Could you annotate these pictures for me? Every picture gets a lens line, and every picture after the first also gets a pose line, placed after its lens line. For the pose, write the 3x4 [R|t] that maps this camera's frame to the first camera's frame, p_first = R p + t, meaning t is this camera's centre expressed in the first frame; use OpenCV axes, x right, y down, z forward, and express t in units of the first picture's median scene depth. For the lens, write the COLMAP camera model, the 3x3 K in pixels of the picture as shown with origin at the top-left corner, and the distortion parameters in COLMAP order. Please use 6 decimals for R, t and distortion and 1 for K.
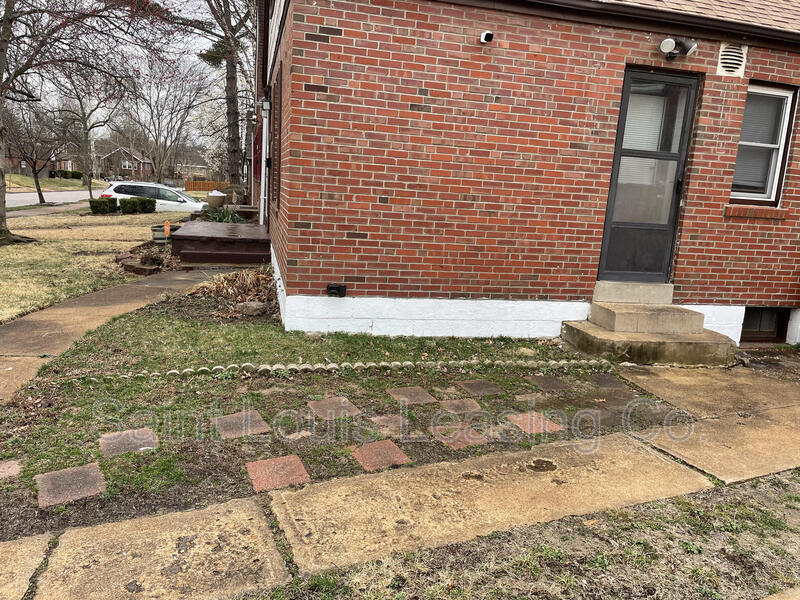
lens RADIAL K [[605.1, 0, 401.0], [0, 605.1, 309.9], [0, 0, 1]] dist [0.094082, -0.111816]
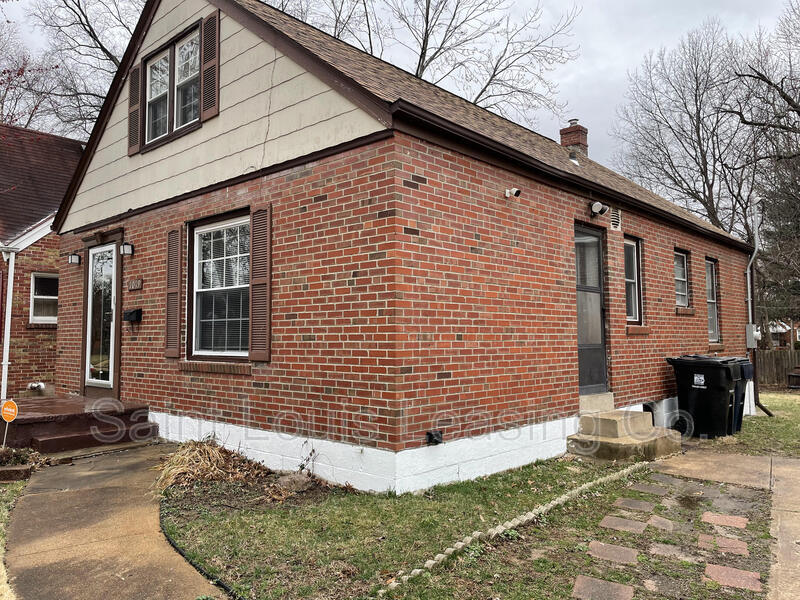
lens RADIAL K [[612.5, 0, 400.0], [0, 612.5, 300.0], [0, 0, 1]] dist [0.090330, -0.125874]
pose [[0.833884, -0.039295, 0.550539, -0.654263], [0.174584, 0.965027, -0.195558, -0.060479], [-0.523600, 0.259188, 0.811581, 0.219239]]
